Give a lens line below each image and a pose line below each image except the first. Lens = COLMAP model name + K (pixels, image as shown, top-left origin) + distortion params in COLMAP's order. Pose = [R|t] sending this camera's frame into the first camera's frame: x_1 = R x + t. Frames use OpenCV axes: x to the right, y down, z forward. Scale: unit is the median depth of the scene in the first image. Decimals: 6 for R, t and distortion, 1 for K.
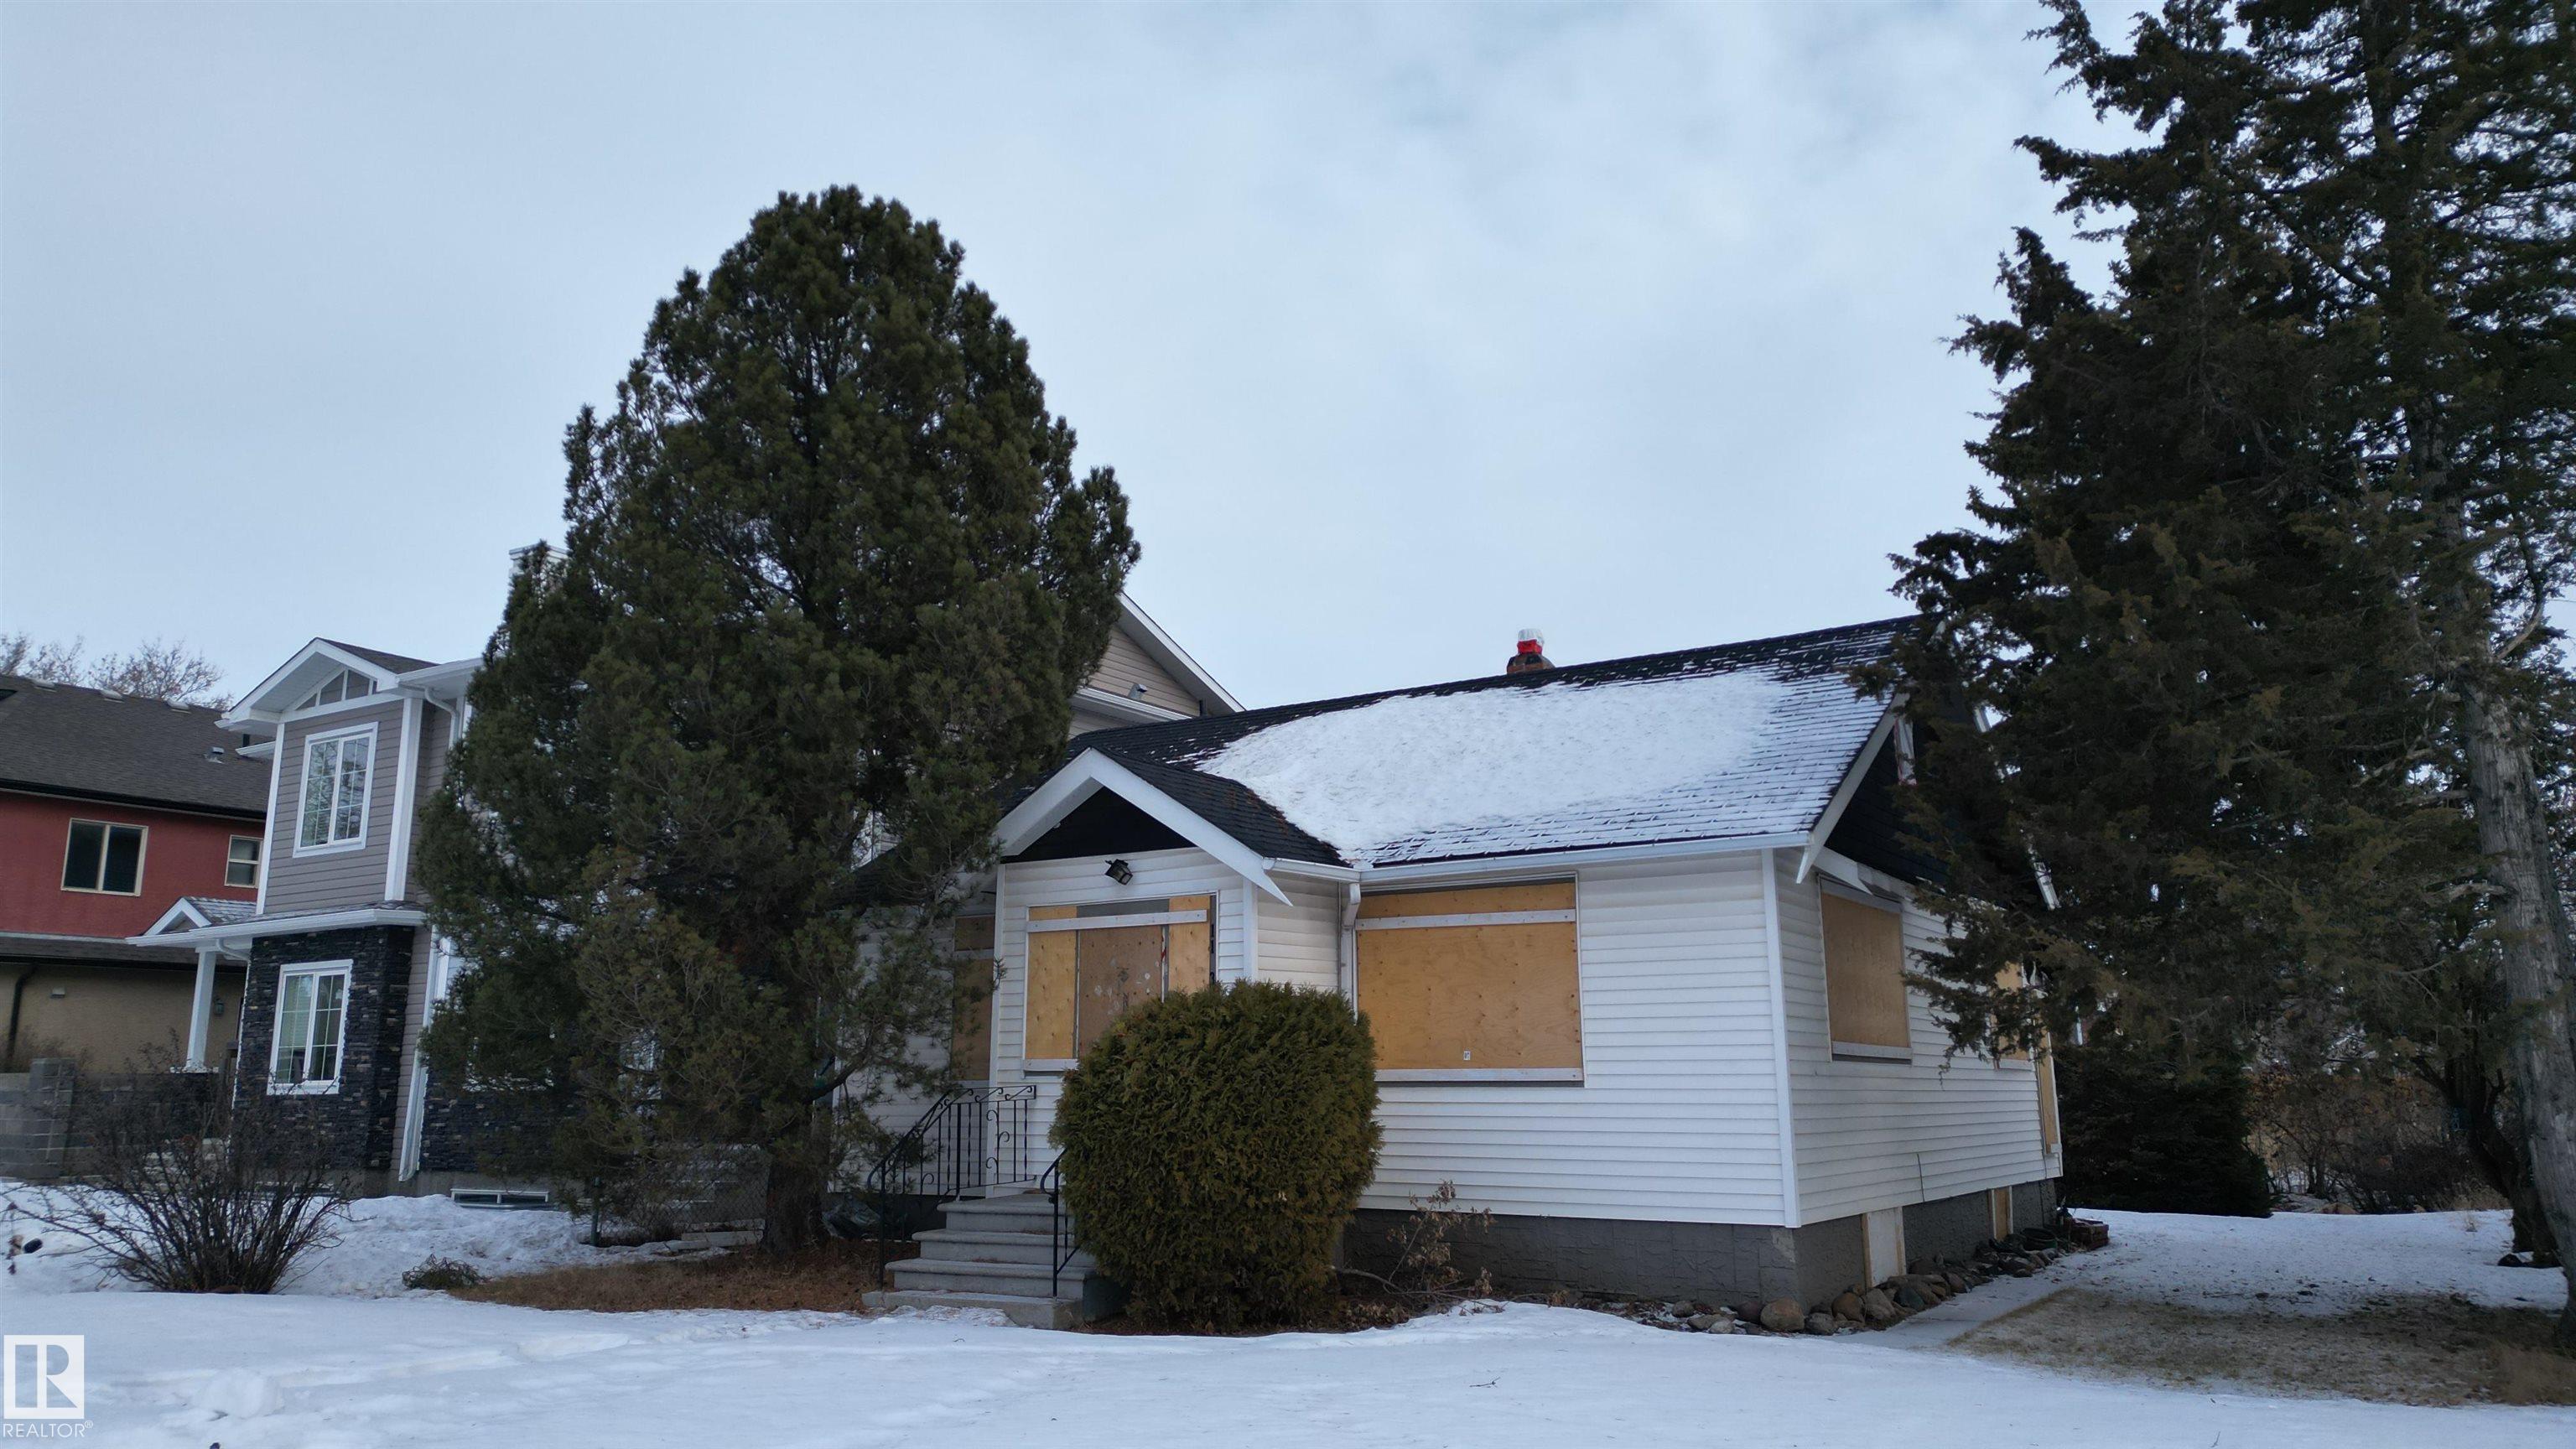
lens RADIAL K [[1777.4, 0, 1288.9], [0, 1777.4, 721.0], [0, 0, 1]] dist [0.095784, -0.090596]
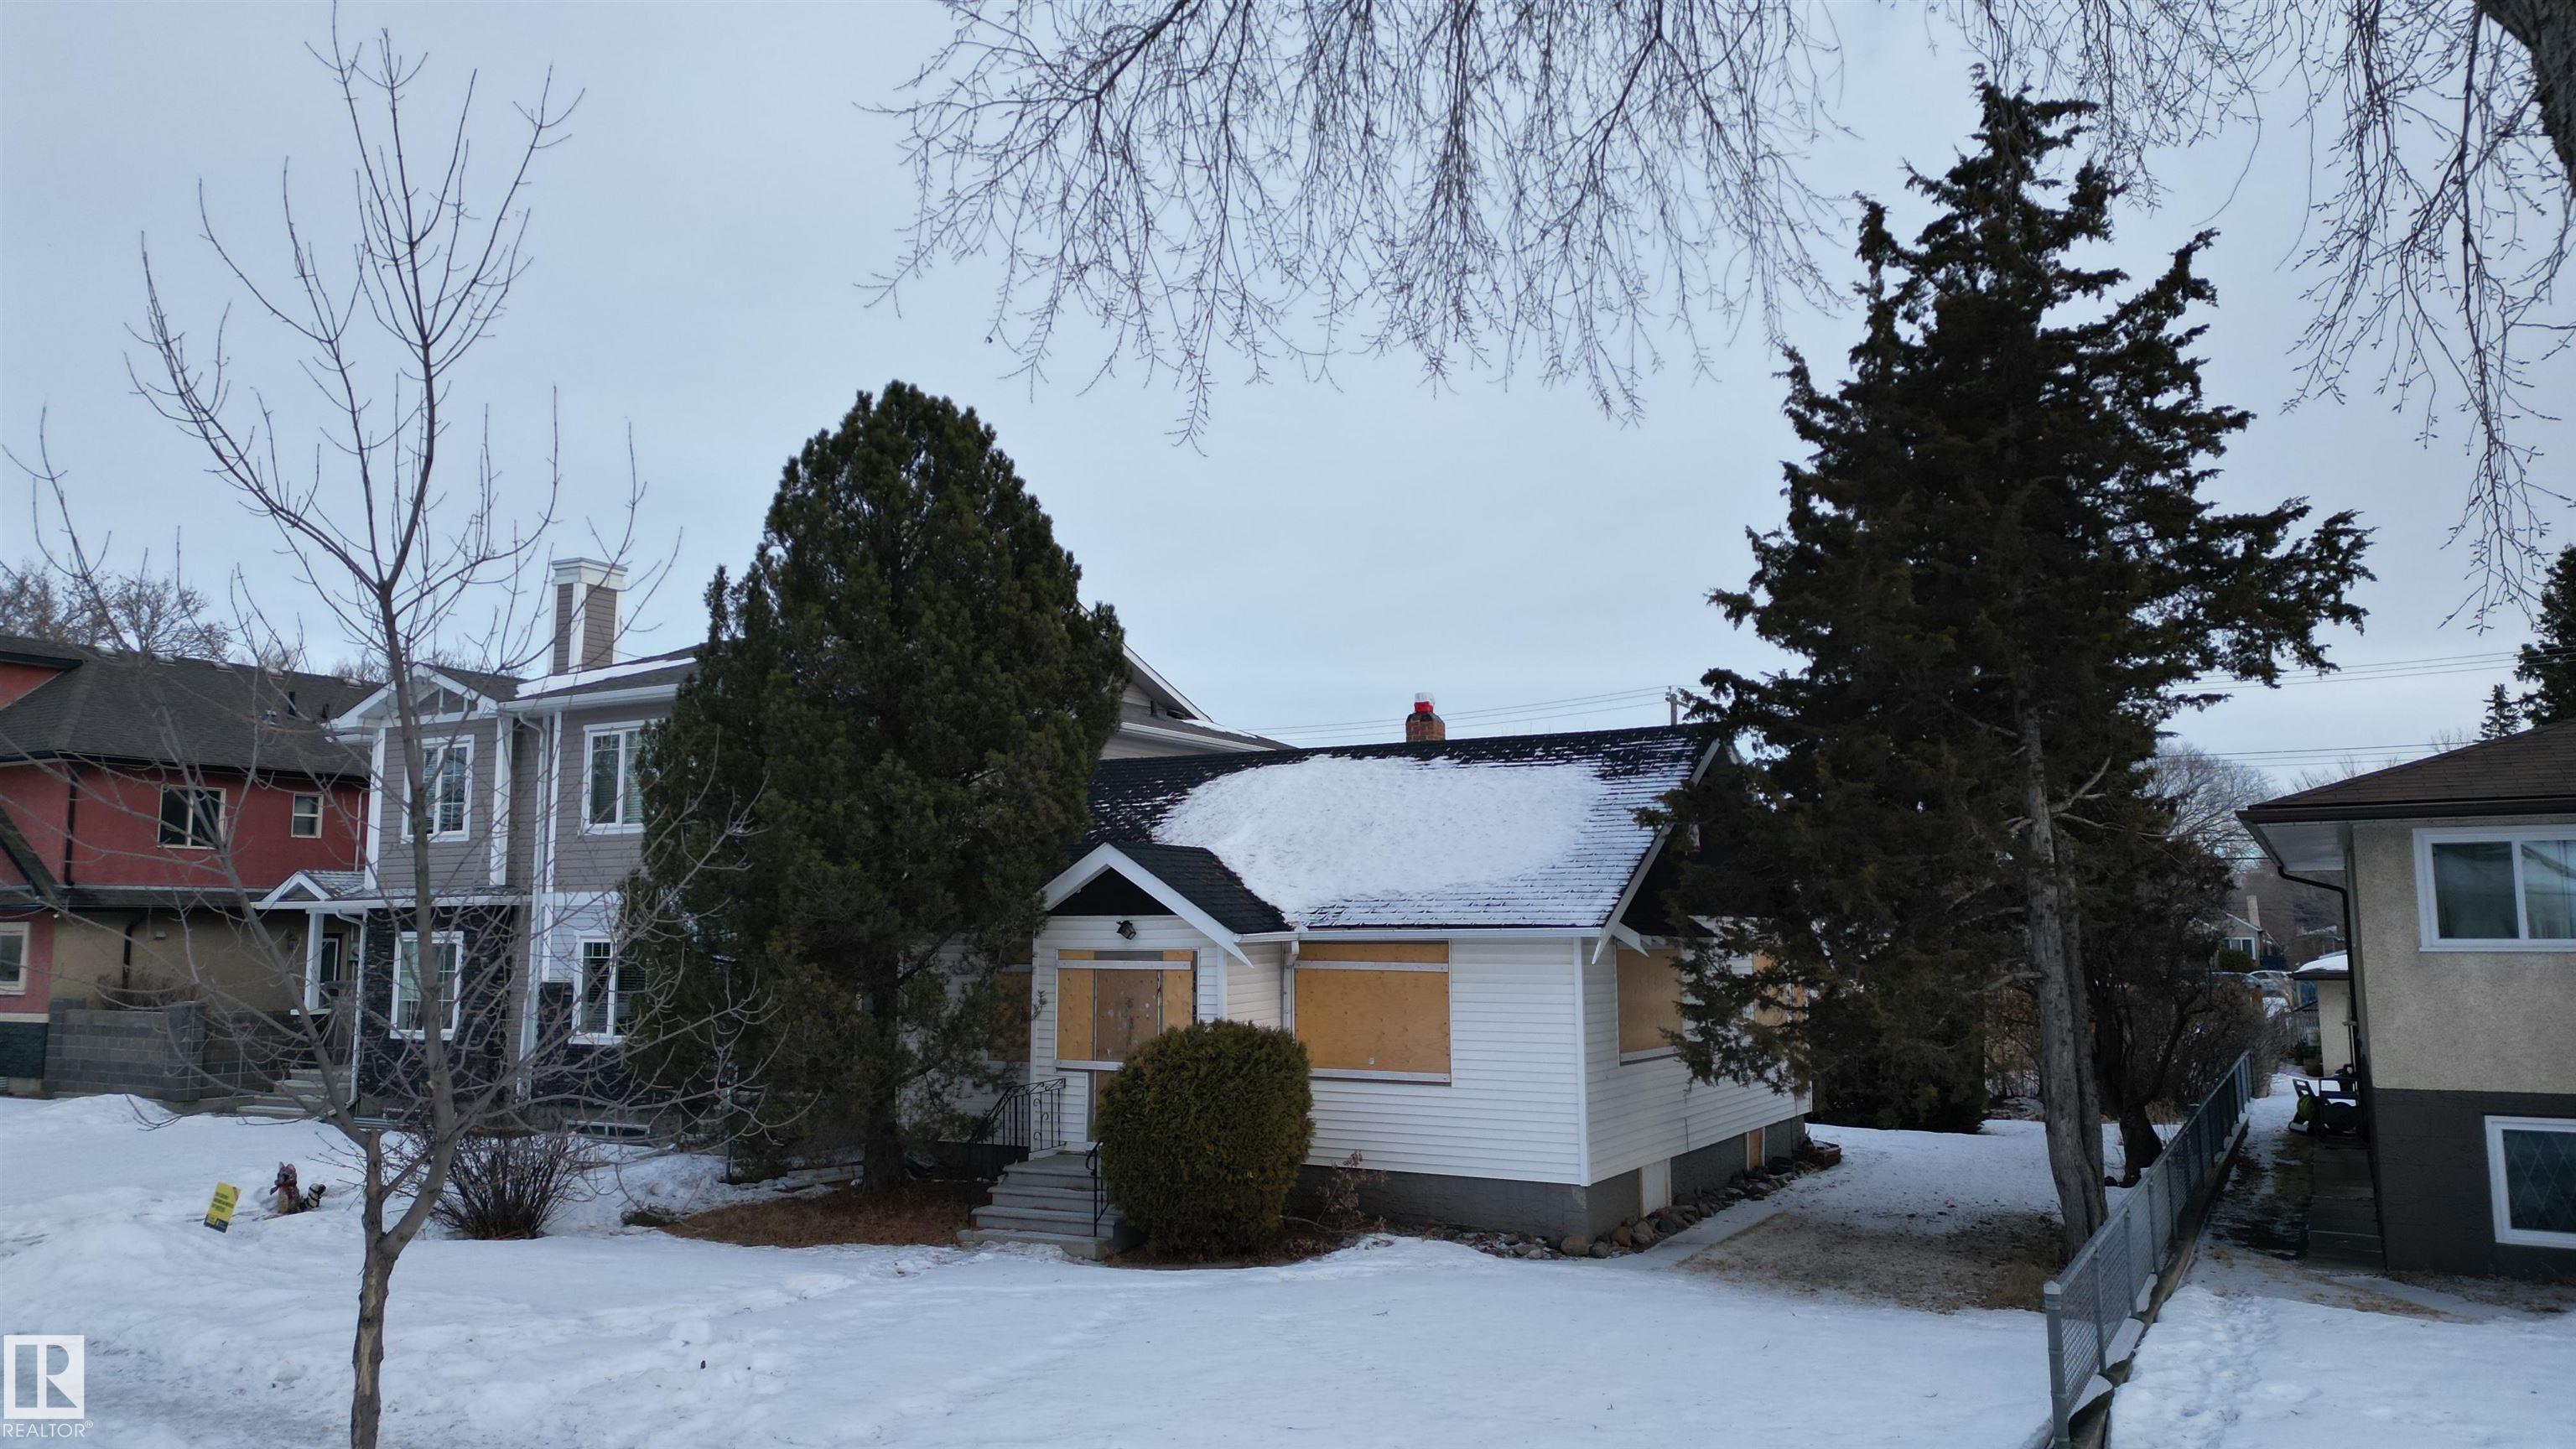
lens RADIAL K [[1793.1, 0, 1283.3], [0, 1793.1, 702.4], [0, 0, 1]] dist [0.095596, -0.082215]
pose [[0.998674, 0.006250, 0.051100, -0.046801], [-0.010159, 0.997009, 0.076611, -0.209615], [-0.050468, -0.077029, 0.995751, -0.412767]]
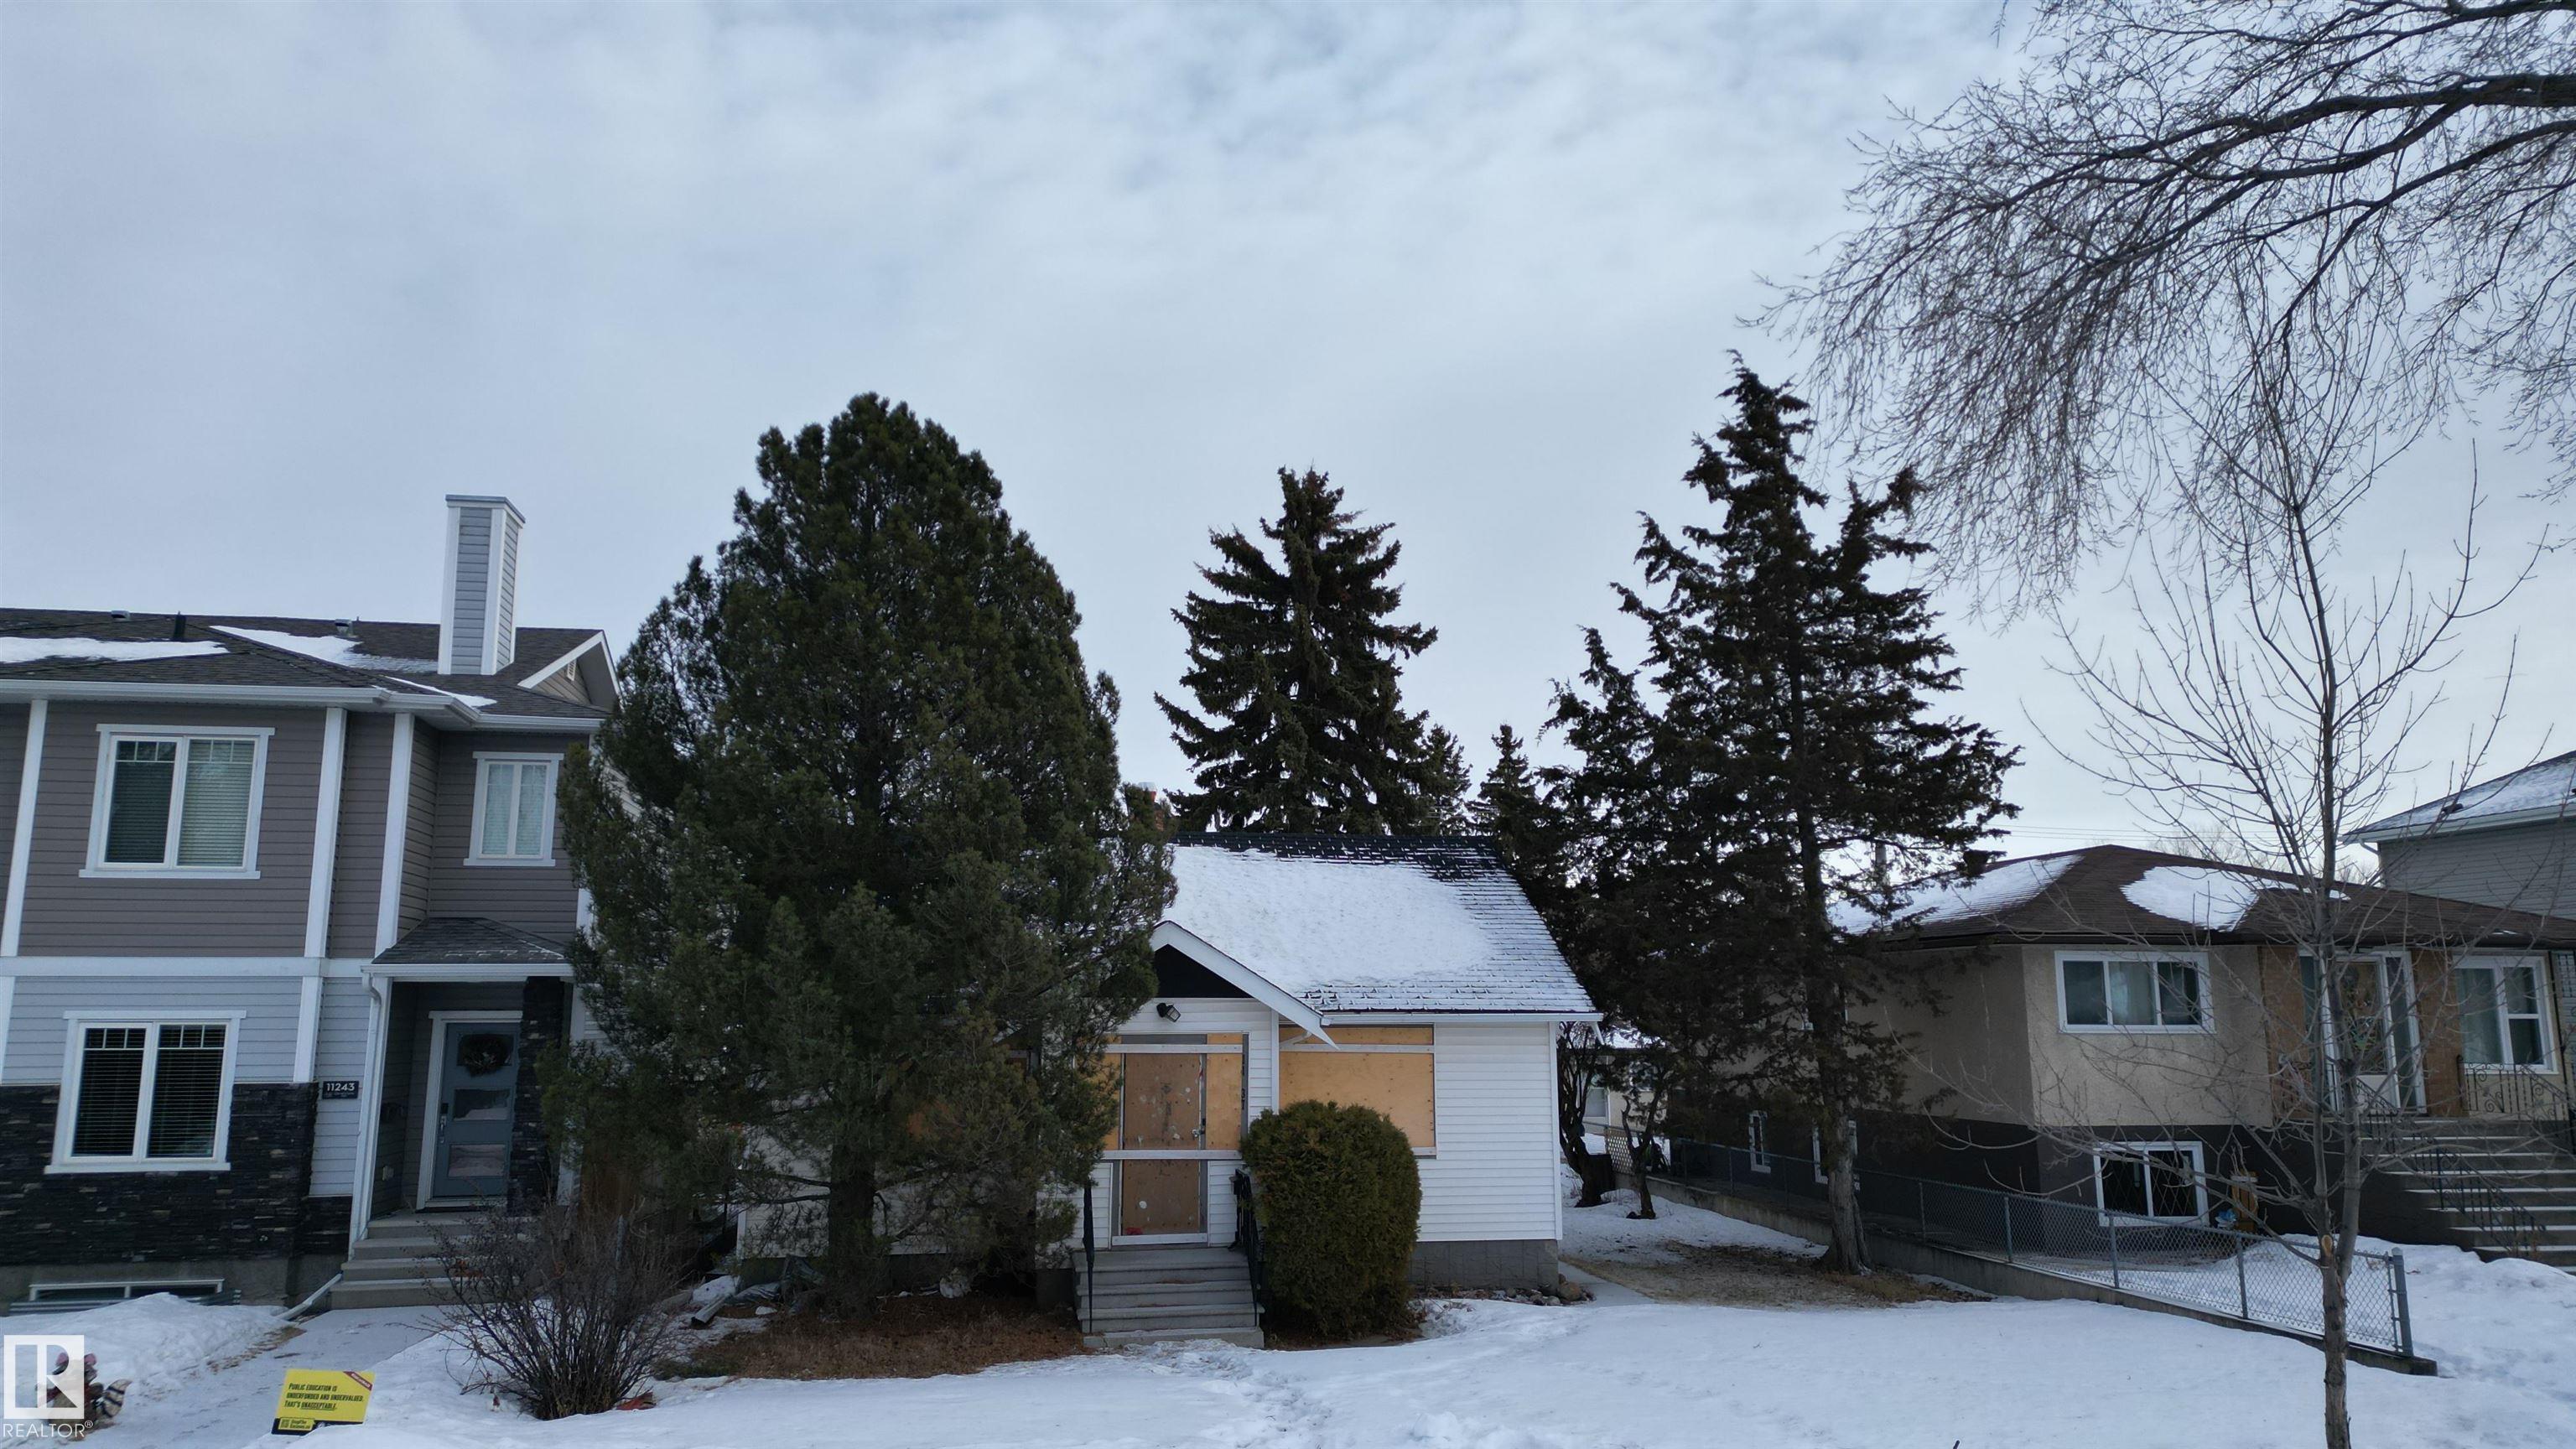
lens RADIAL K [[1777.4, 0, 1288.9], [0, 1777.4, 721.0], [0, 0, 1]] dist [0.095784, -0.090596]
pose [[0.736007, 0.116347, 0.666901, -0.997124], [-0.140010, 0.989983, -0.018194, -0.129064], [-0.662337, -0.079982, 0.744924, -0.066526]]
